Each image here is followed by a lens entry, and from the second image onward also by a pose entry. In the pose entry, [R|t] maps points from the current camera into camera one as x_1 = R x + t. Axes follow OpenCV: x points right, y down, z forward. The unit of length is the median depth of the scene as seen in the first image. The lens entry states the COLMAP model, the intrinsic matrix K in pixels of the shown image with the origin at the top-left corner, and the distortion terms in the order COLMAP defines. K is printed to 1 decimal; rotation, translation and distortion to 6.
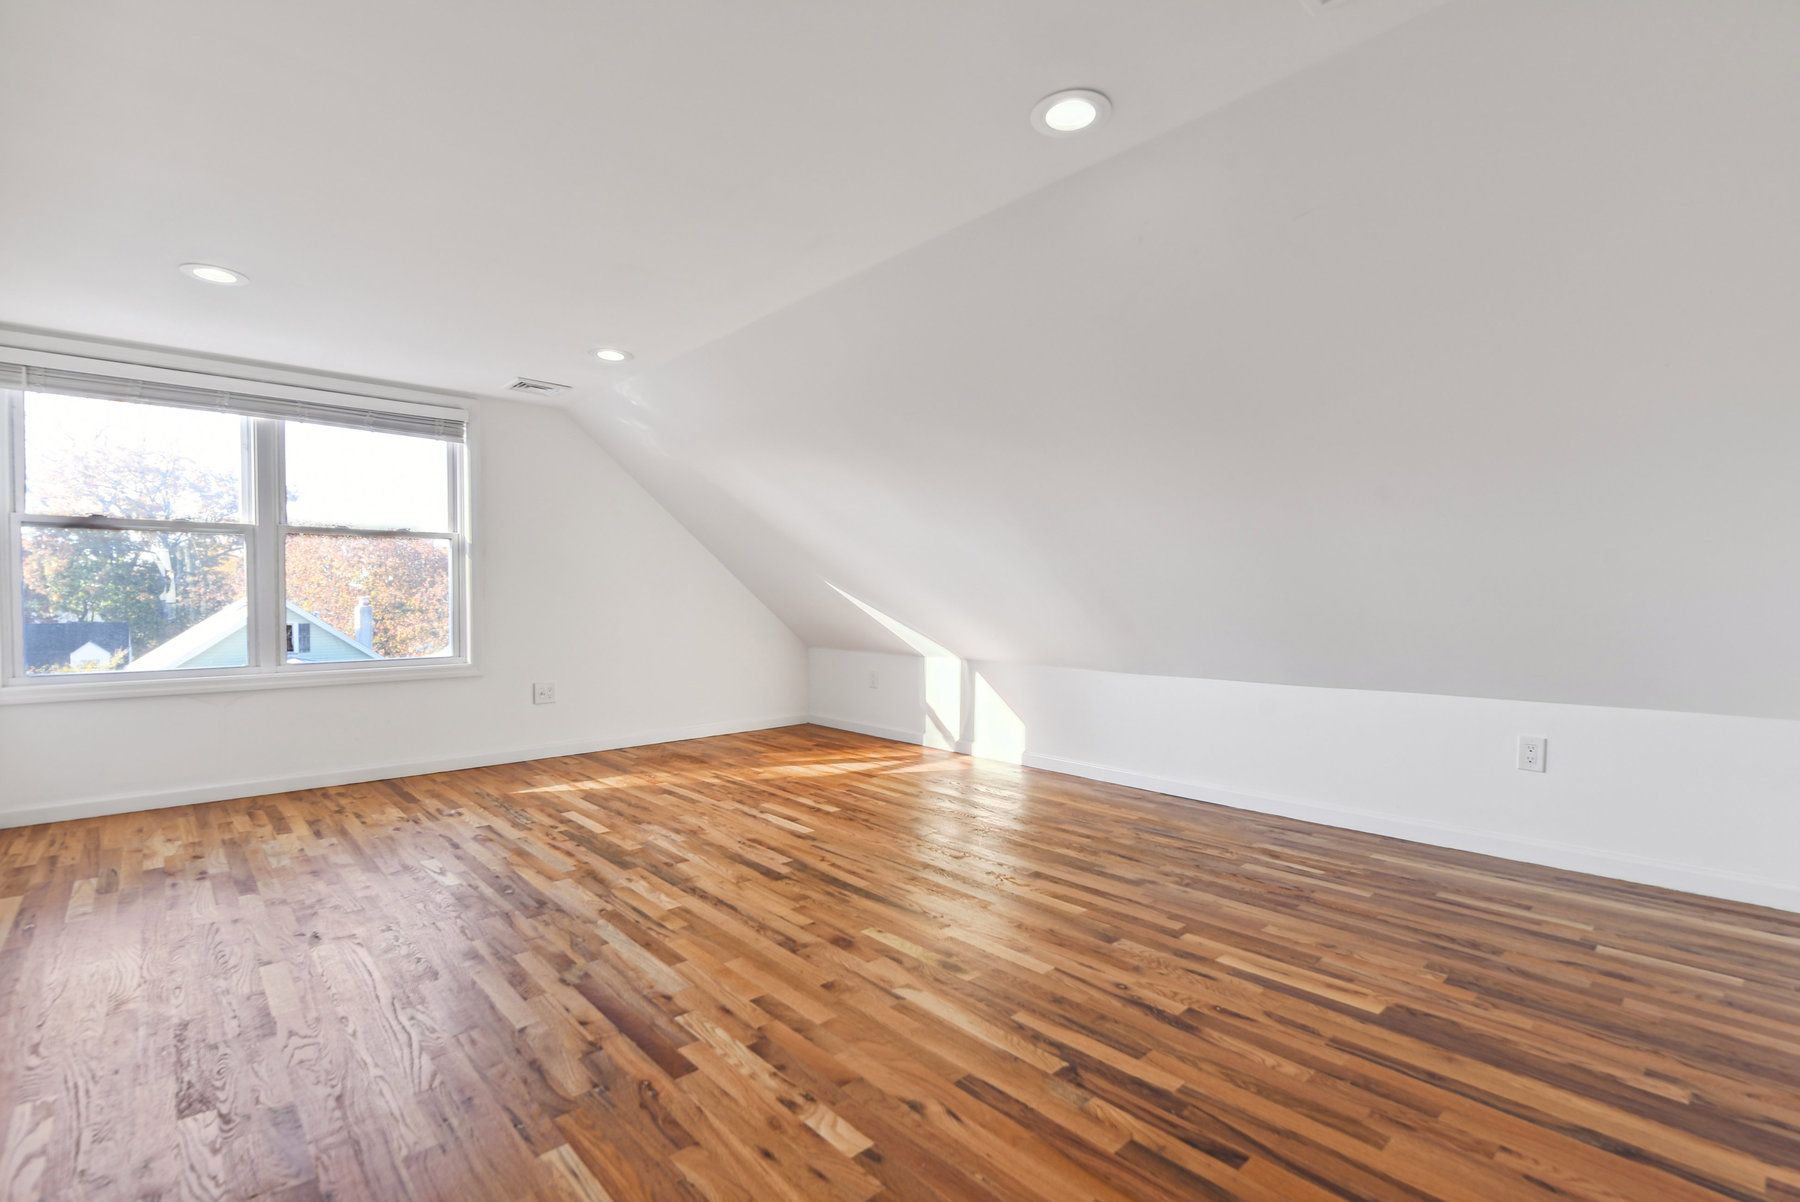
lens RADIAL K [[815.5, 0, 900.0], [0, 815.5, 601.0], [0, 0, 1]] dist [-0.001290, -0.002109]
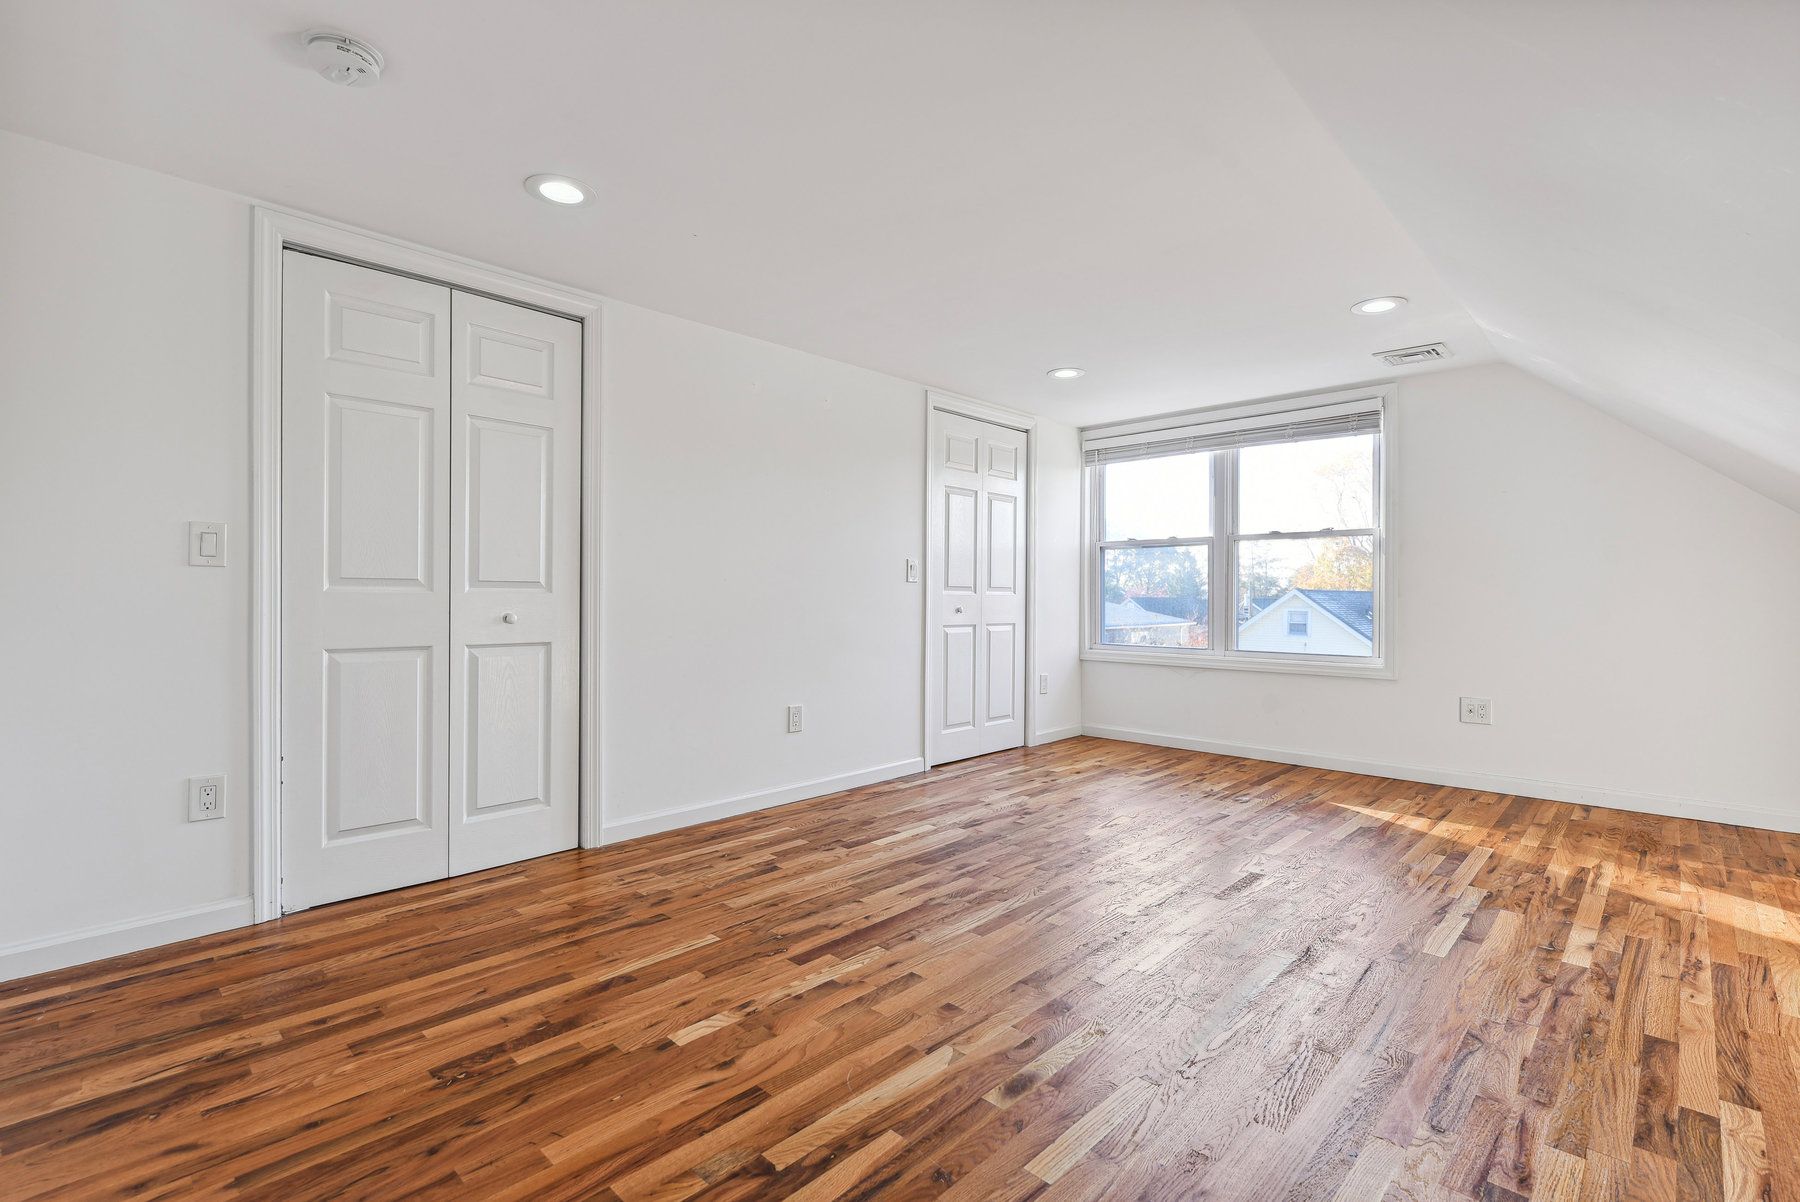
lens RADIAL K [[815.5, 0, 900.0], [0, 815.5, 601.0], [0, 0, 1]] dist [-0.001290, -0.002109]
pose [[0.063807, 0.007116, -0.997937, 0.712122], [-0.008267, 0.999944, 0.006602, 0.000667], [0.997928, 0.007828, 0.063863, 0.748492]]
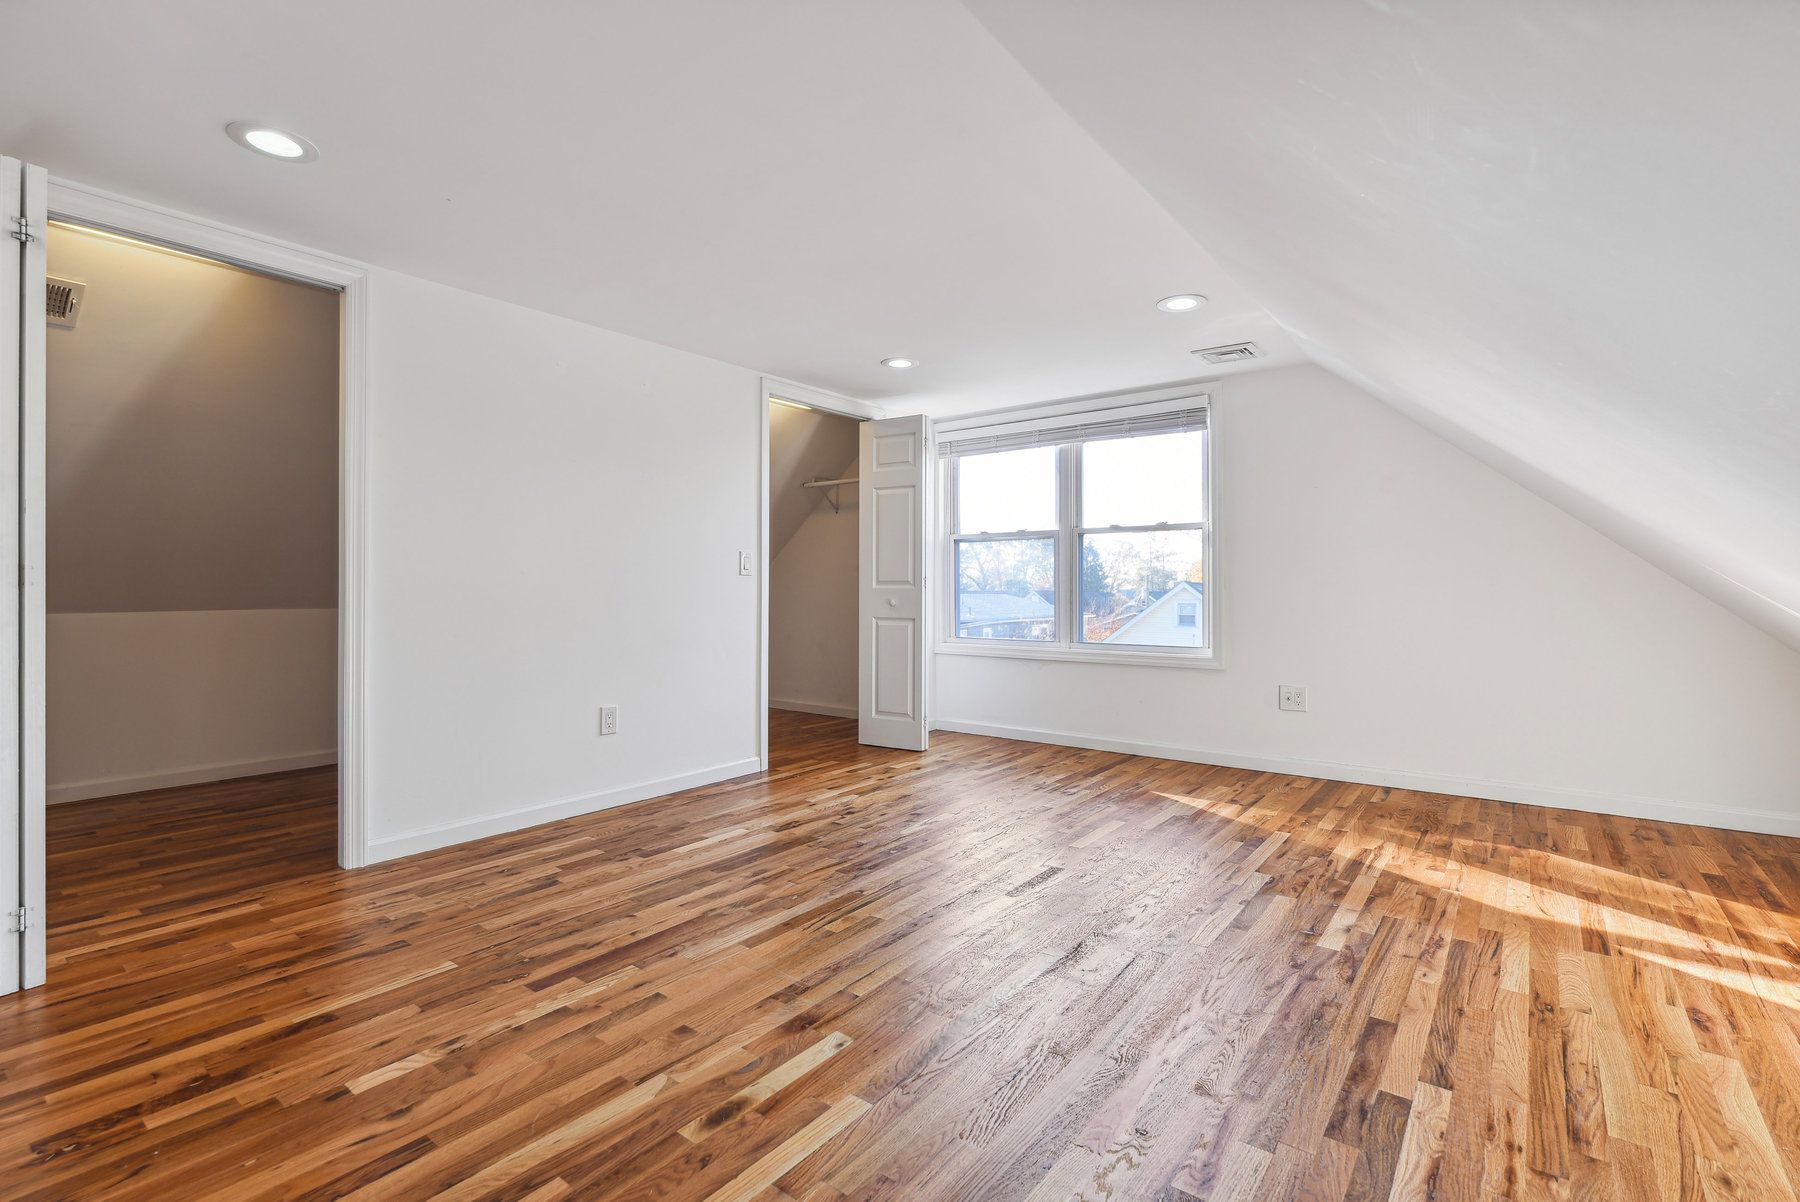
lens RADIAL K [[821.3, 0, 900.1], [0, 821.3, 586.9], [0, 0, 1]] dist [0.000897, -0.003490]
pose [[0.172220, -0.003257, -0.985053, 0.696165], [-0.004249, 0.999983, -0.004050, 0.000734], [0.985049, 0.004883, 0.172203, 0.914389]]
